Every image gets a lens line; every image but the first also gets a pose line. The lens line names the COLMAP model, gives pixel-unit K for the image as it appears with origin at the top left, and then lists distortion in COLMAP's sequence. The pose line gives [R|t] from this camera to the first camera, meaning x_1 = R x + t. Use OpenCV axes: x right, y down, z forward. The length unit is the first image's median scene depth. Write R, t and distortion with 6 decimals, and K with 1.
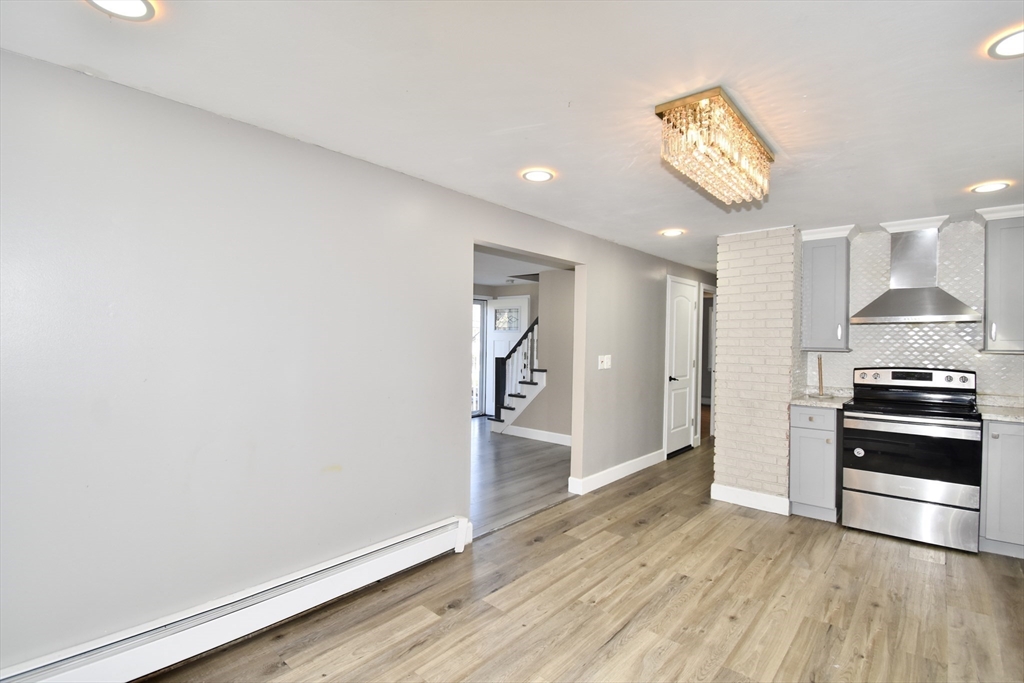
lens RADIAL K [[476.8, 0, 517.4], [0, 476.8, 341.2], [0, 0, 1]] dist [0.025415, -0.029930]
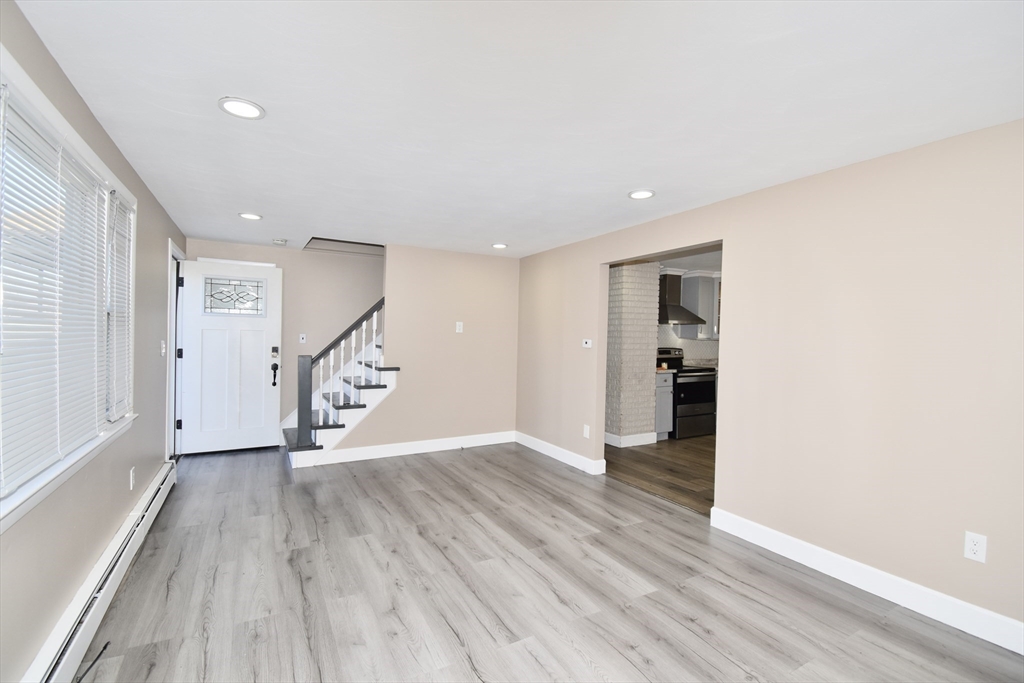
lens RADIAL K [[461.6, 0, 517.7], [0, 461.6, 340.6], [0, 0, 1]] dist [0.023397, -0.027867]
pose [[0.328484, -0.019310, 0.944312, -1.118105], [-0.007968, 0.999699, 0.023214, -0.010702], [-0.944476, -0.015150, 0.328231, 1.000720]]
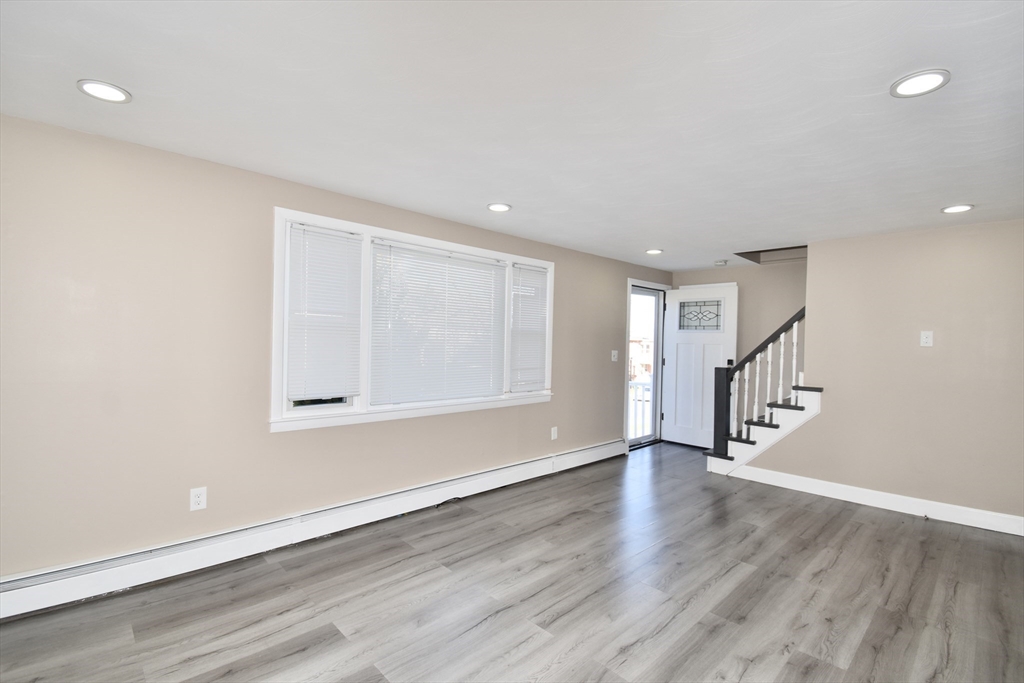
lens RADIAL K [[461.6, 0, 517.7], [0, 461.6, 340.6], [0, 0, 1]] dist [0.023397, -0.027867]
pose [[0.996660, 0.005986, -0.081448, -0.570305], [-0.006537, 0.999957, -0.006504, -0.000121], [0.081405, 0.007015, 0.996656, 0.571663]]
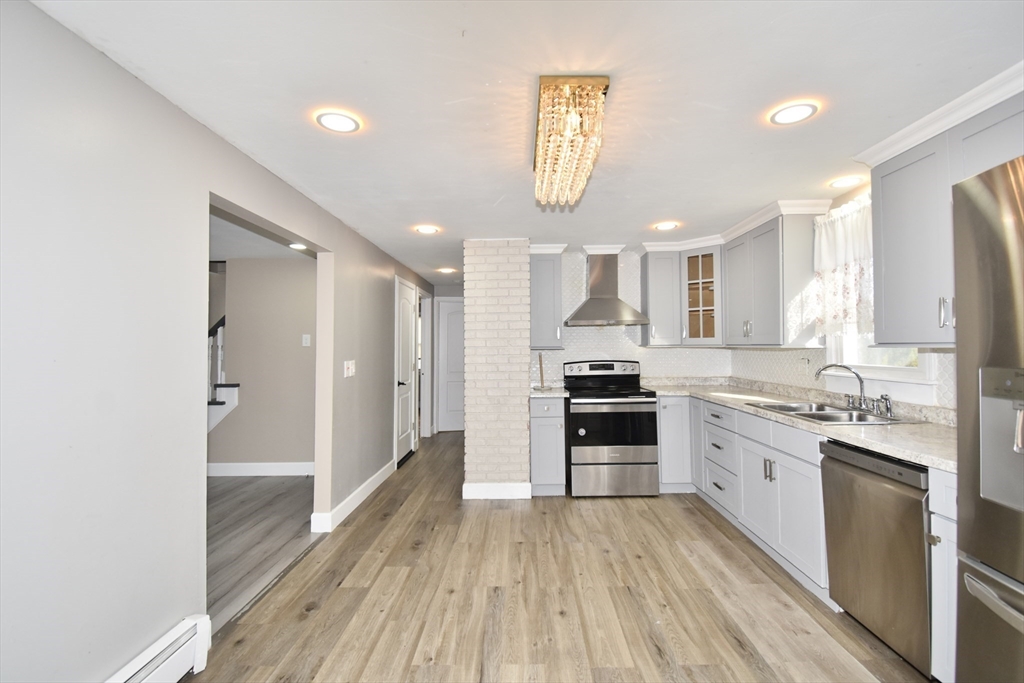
lens RADIAL K [[468.6, 0, 520.0], [0, 468.6, 336.0], [0, 0, 1]] dist [0.021103, -0.028075]
pose [[0.755767, -0.003180, 0.654833, -0.175168], [0.020708, 0.999604, -0.019045, 0.009377], [-0.654513, 0.027954, 0.755533, 0.199103]]
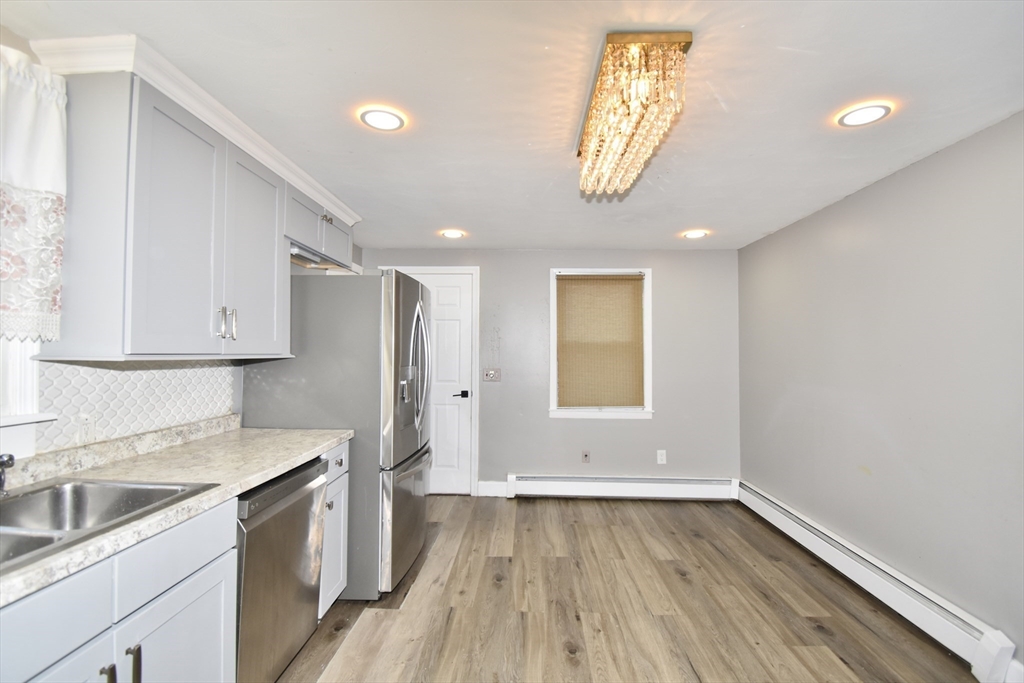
lens RADIAL K [[461.6, 0, 517.7], [0, 461.6, 340.6], [0, 0, 1]] dist [0.023397, -0.027867]
pose [[-0.767347, -0.036109, -0.640215, 0.655334], [-0.021772, 0.999305, -0.030266, 0.010465], [0.640863, -0.009286, -0.767599, 0.915633]]
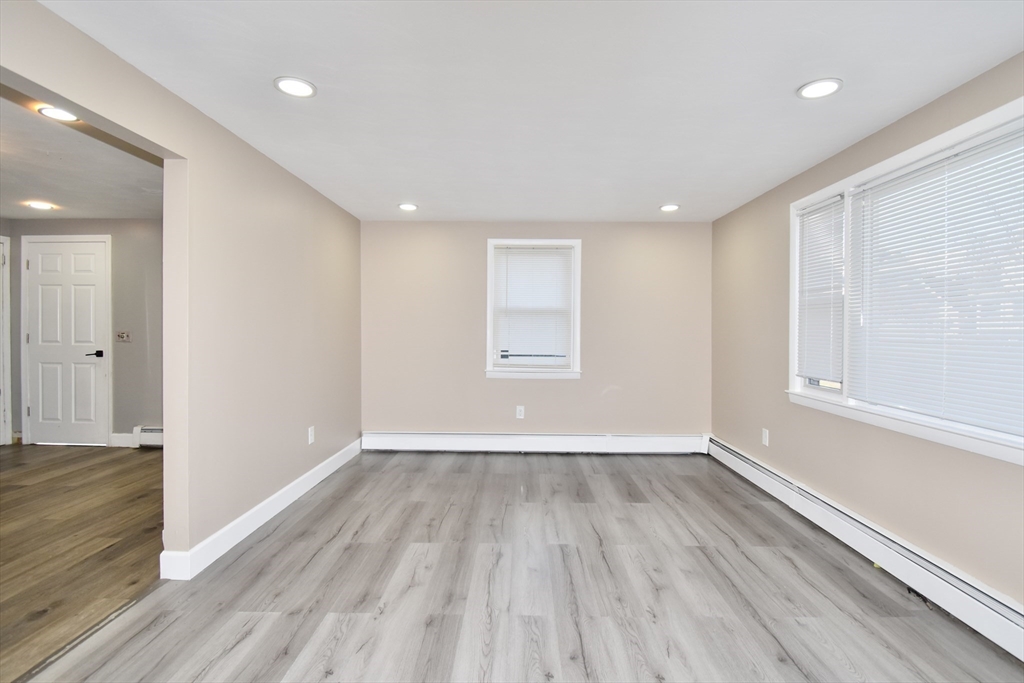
lens RADIAL K [[487.0, 0, 519.8], [0, 487.0, 337.7], [0, 0, 1]] dist [0.019068, -0.024718]
pose [[-0.752600, -0.010599, -0.658392, -0.013415], [-0.021717, 0.999726, 0.008731, 0.033605], [0.658119, 0.020870, -0.752624, 1.724793]]
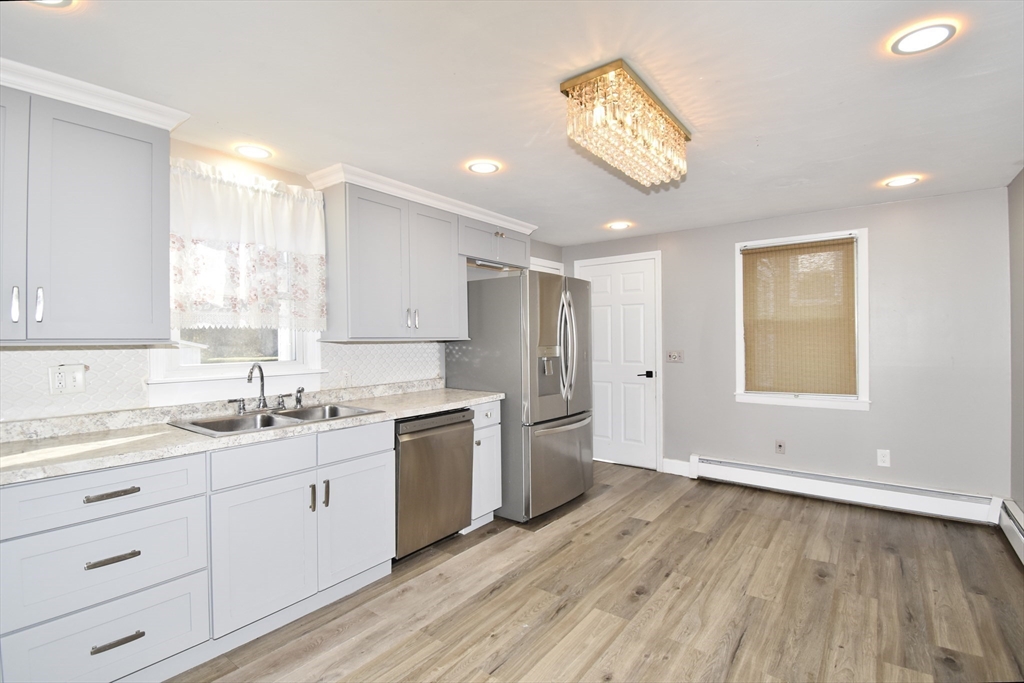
lens RADIAL K [[476.8, 0, 517.4], [0, 476.8, 341.2], [0, 0, 1]] dist [0.025415, -0.029930]
pose [[-0.997130, -0.004817, -0.075552, 0.441168], [-0.005748, 0.999910, 0.012104, 0.012151], [0.075486, 0.012503, -0.997068, 1.181997]]
